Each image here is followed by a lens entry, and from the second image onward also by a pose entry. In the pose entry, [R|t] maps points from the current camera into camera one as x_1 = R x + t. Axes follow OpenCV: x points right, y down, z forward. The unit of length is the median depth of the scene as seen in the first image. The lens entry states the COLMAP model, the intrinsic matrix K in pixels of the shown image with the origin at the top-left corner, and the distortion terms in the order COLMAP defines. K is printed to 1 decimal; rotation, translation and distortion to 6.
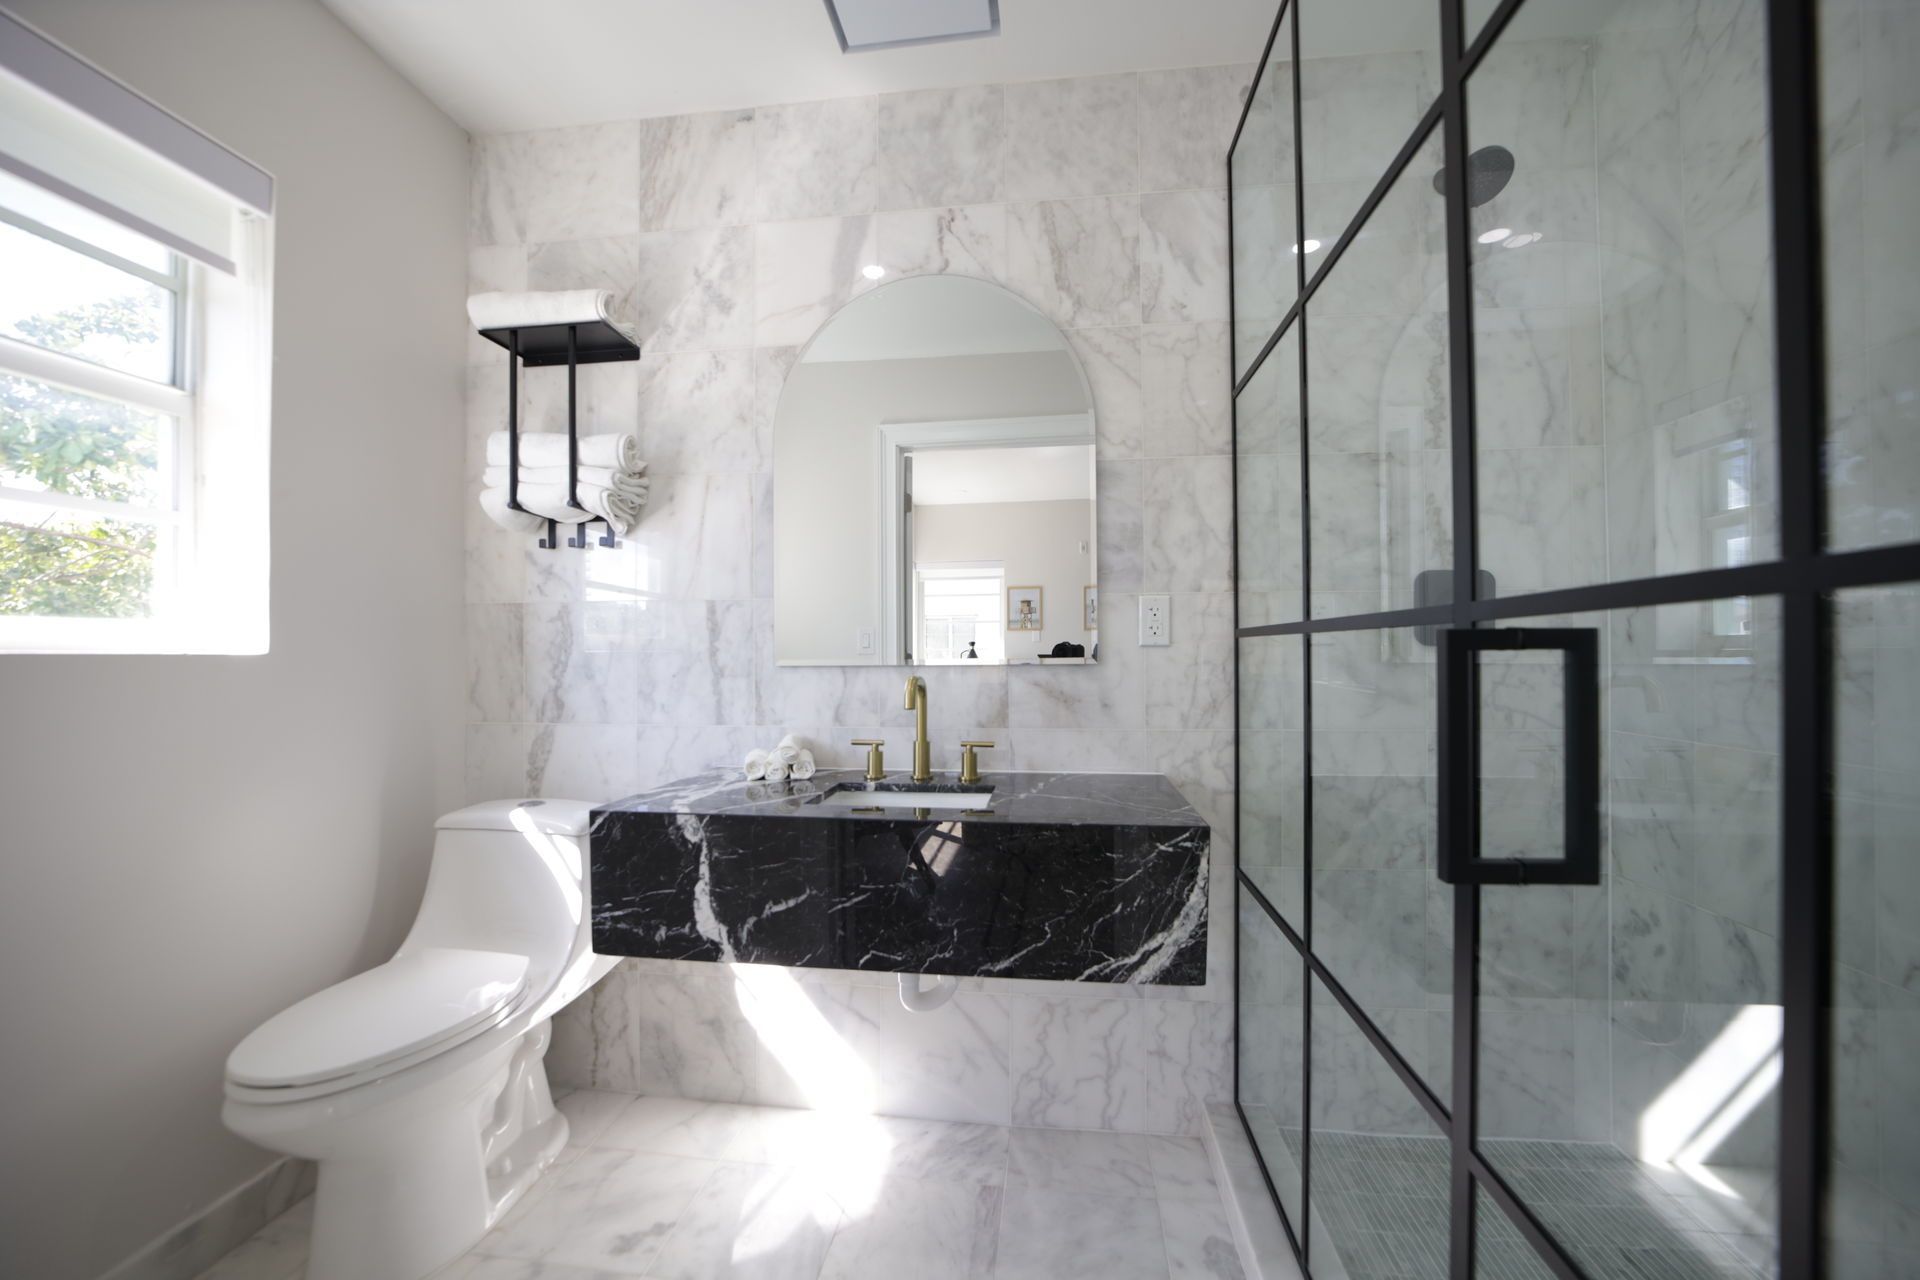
lens RADIAL K [[745.2, 0, 966.3], [0, 745.2, 649.2], [0, 0, 1]] dist [-0.038764, 0.009330]
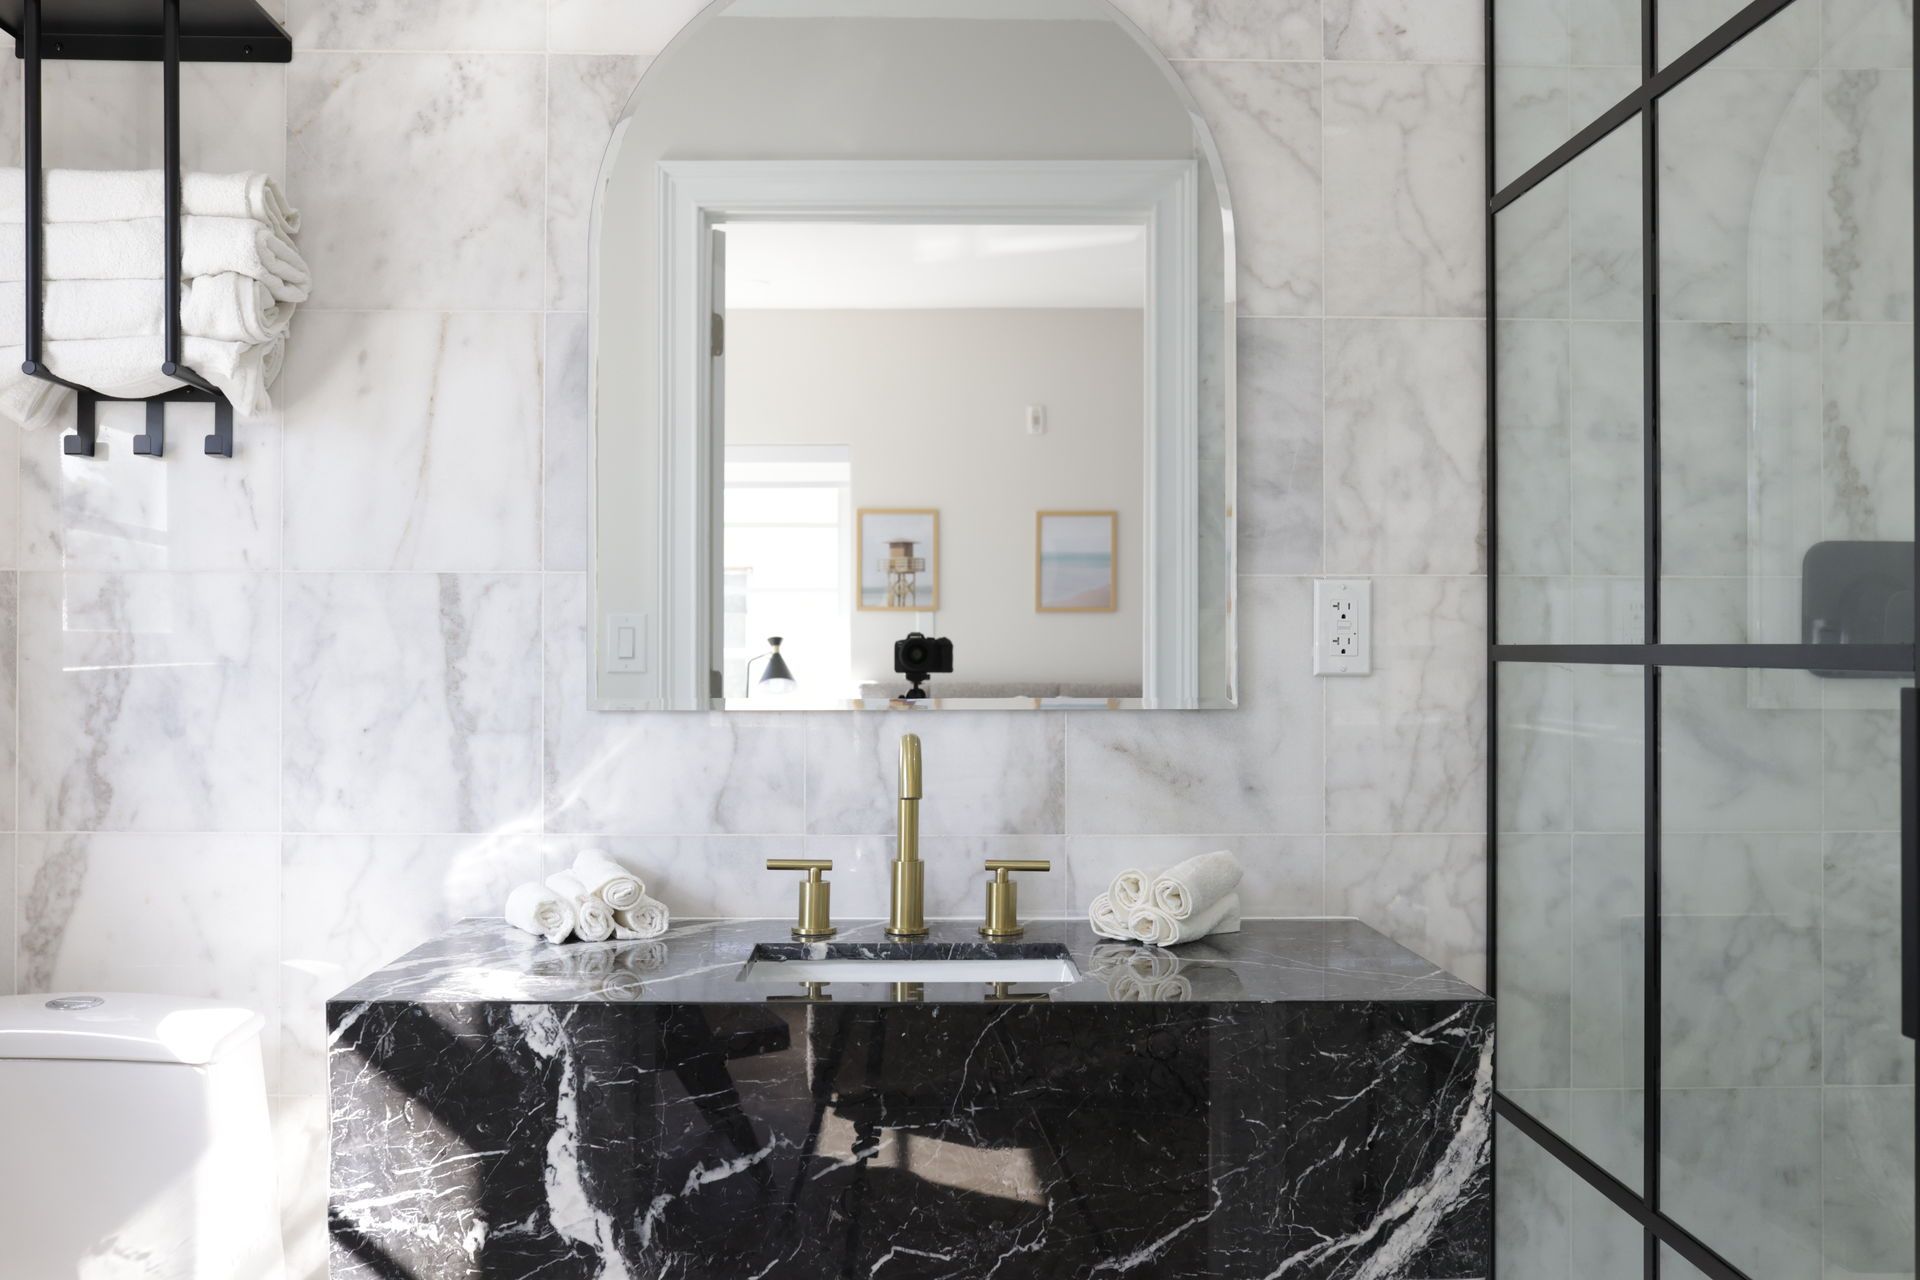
lens RADIAL K [[1833.7, 0, 963.6], [0, 1833.7, 635.6], [0, 0, 1]] dist [-0.057775, 0.078687]
pose [[0.988510, 0.008346, 0.150922, -0.208169], [-0.007661, 0.999958, -0.005122, -0.023763], [-0.150958, 0.003907, 0.988532, -0.239871]]
